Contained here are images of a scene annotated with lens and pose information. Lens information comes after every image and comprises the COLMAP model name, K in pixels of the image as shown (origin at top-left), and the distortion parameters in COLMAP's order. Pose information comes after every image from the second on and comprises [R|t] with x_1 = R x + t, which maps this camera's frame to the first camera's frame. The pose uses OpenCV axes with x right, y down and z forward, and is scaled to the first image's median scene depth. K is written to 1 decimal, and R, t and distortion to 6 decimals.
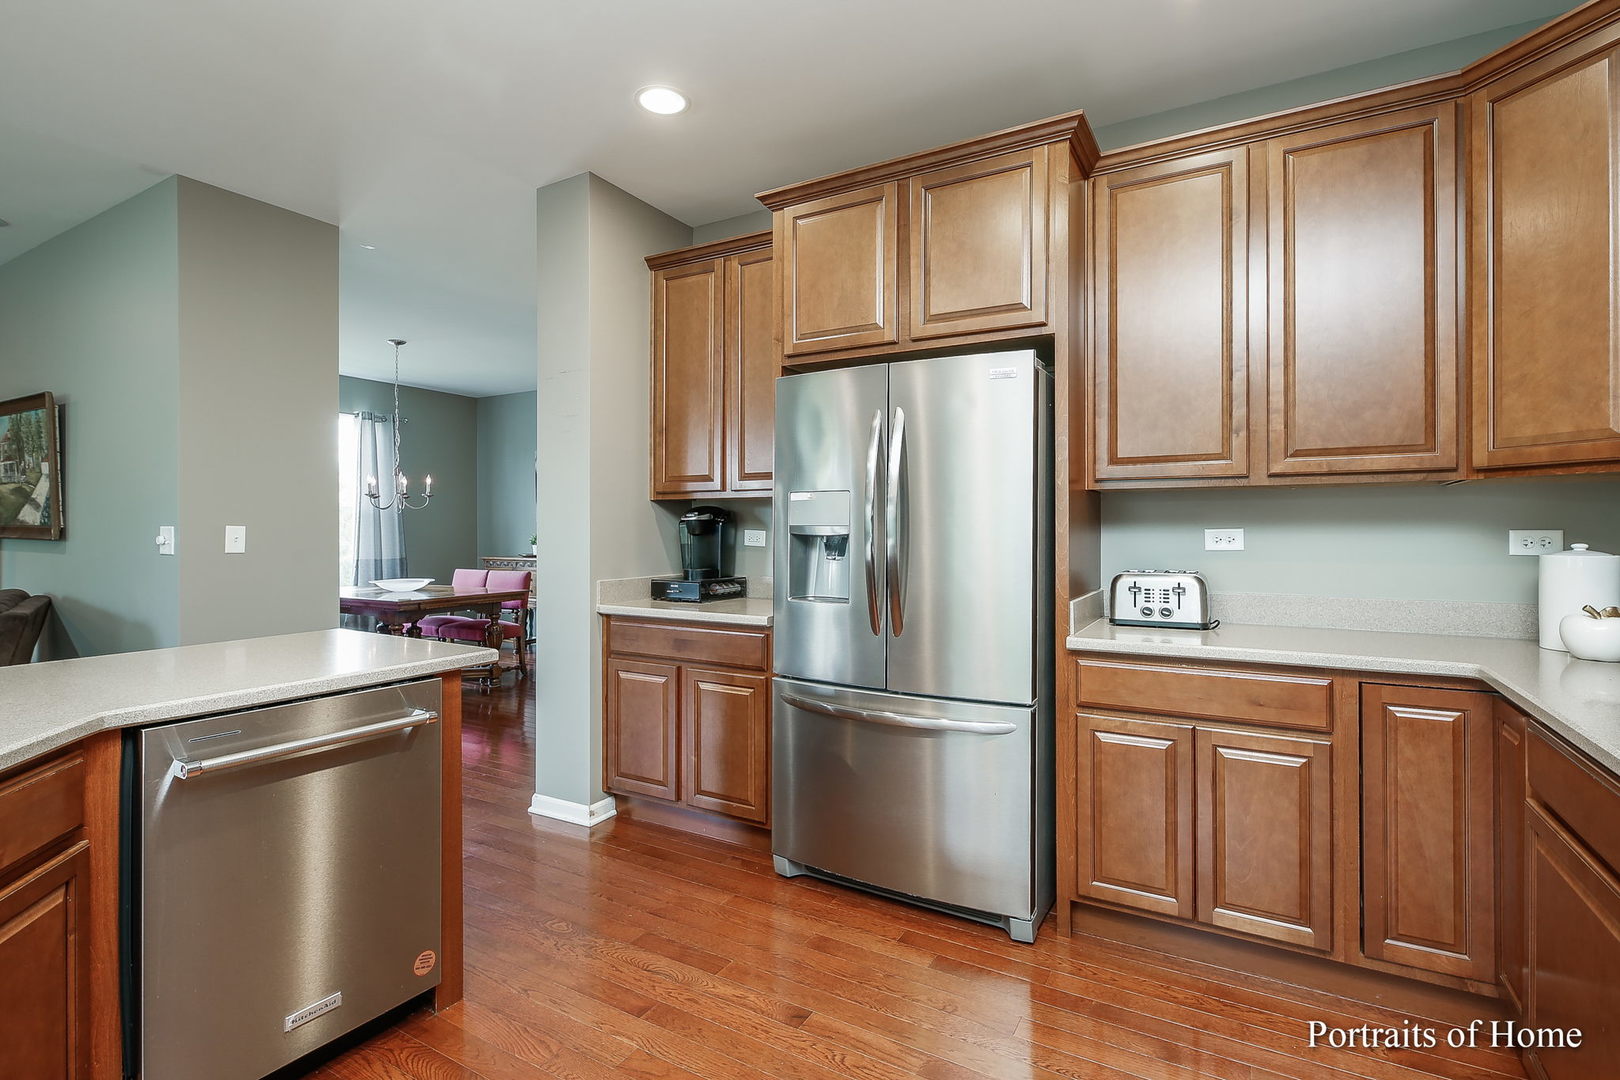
lens RADIAL K [[755.0, 0, 813.7], [0, 755.0, 532.6], [0, 0, 1]] dist [-0.000226, -0.000071]
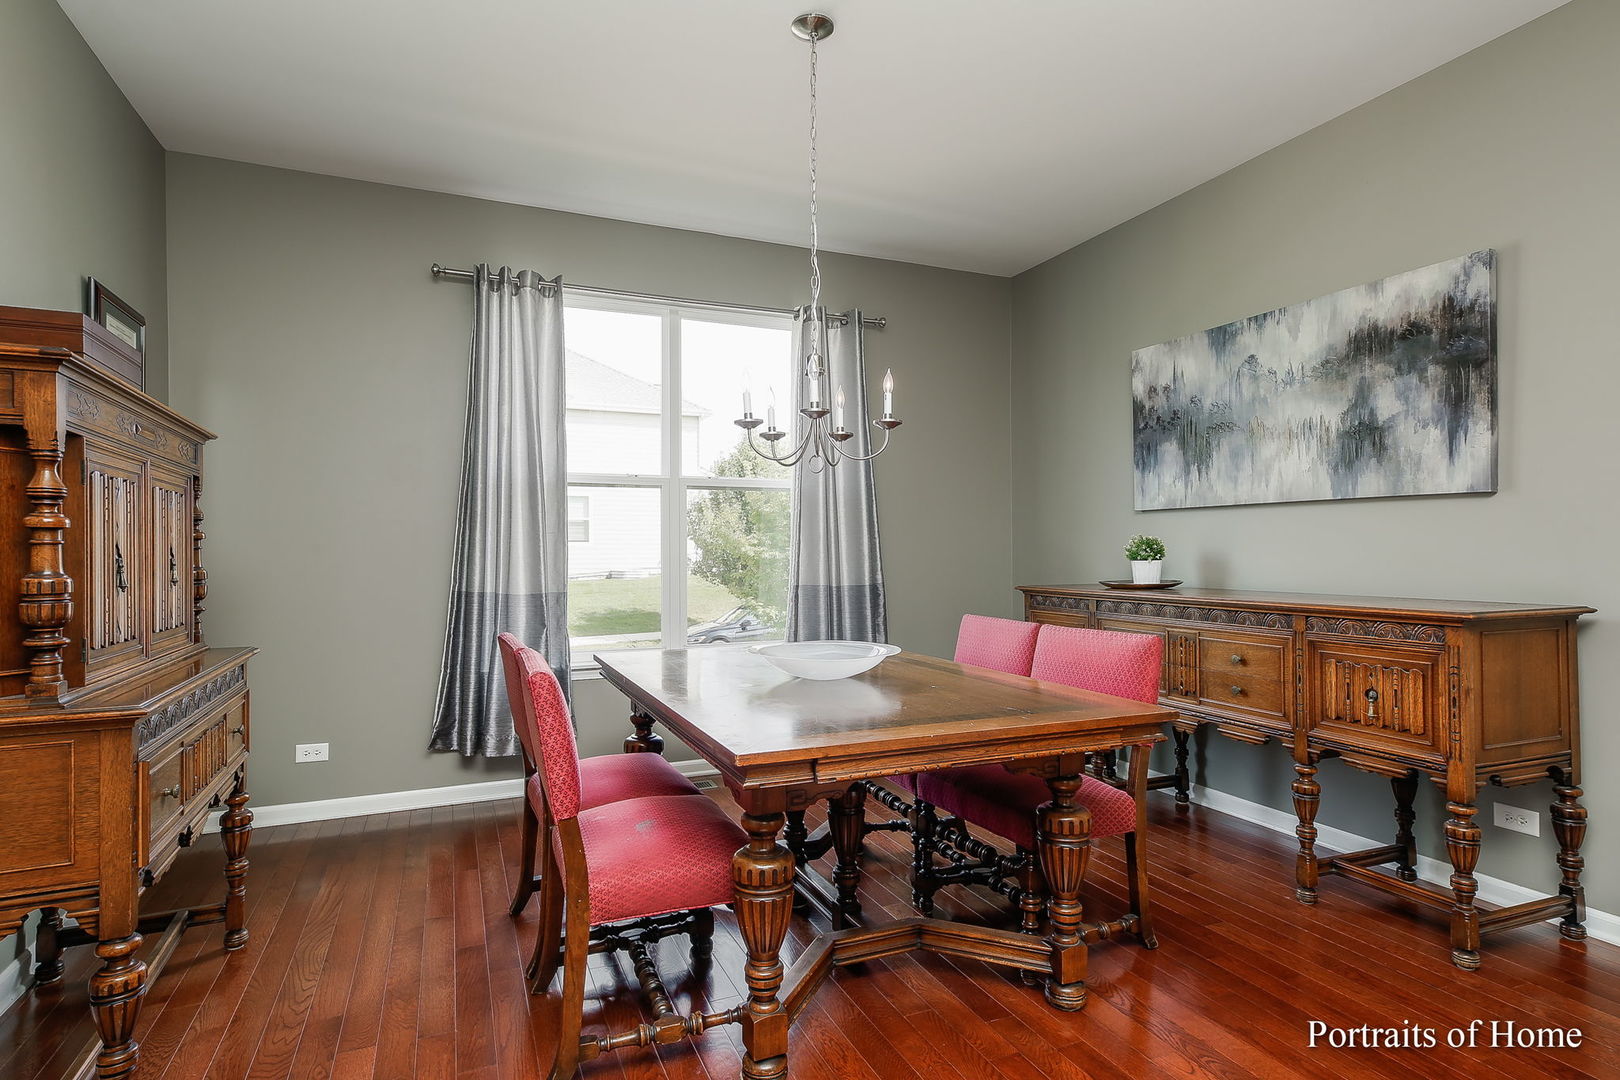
lens RADIAL K [[842.2, 0, 812.8], [0, 842.2, 554.0], [0, 0, 1]] dist [0.001540, 0.000000]
pose [[0.795721, 0.001791, -0.605660, -0.735281], [-0.000694, 0.999998, 0.002045, 0.037252], [0.605662, -0.001207, 0.795721, 1.659013]]
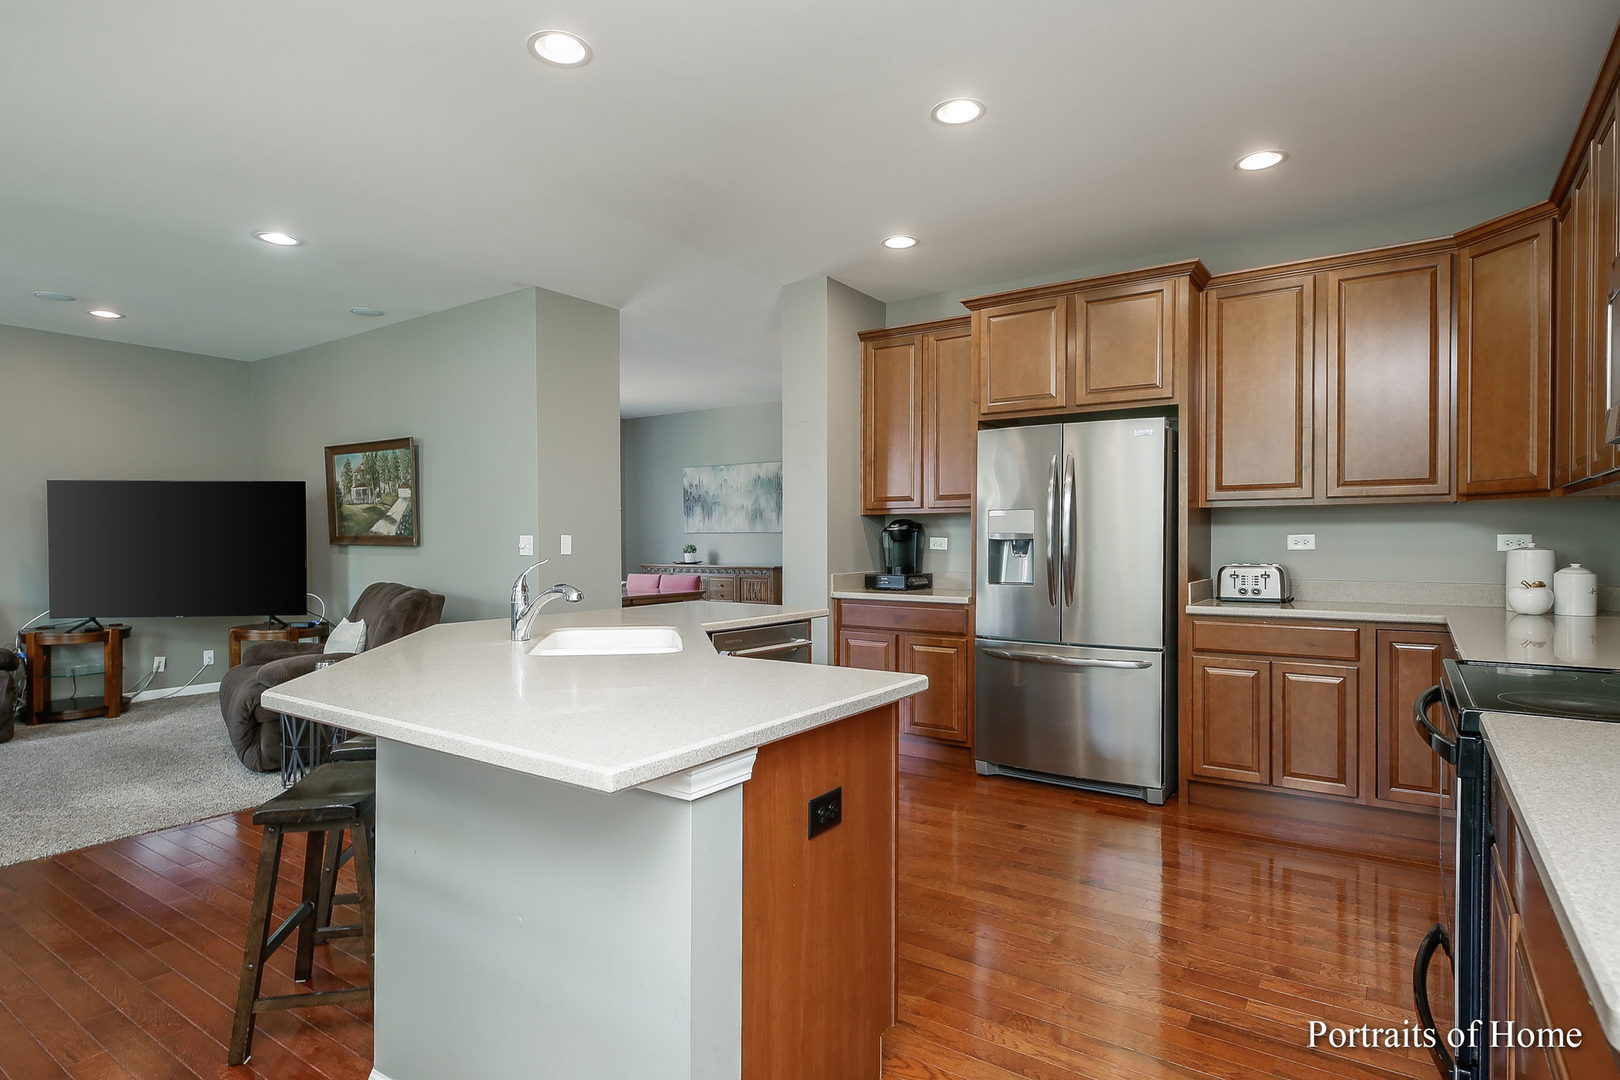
lens RADIAL K [[842.2, 0, 812.8], [0, 842.2, 554.0], [0, 0, 1]] dist [0.001540, 0.000000]
pose [[0.995939, -0.000528, -0.090026, -0.238146], [0.001493, 0.999942, 0.010644, 0.014173], [0.090015, -0.010735, 0.995883, -0.690919]]
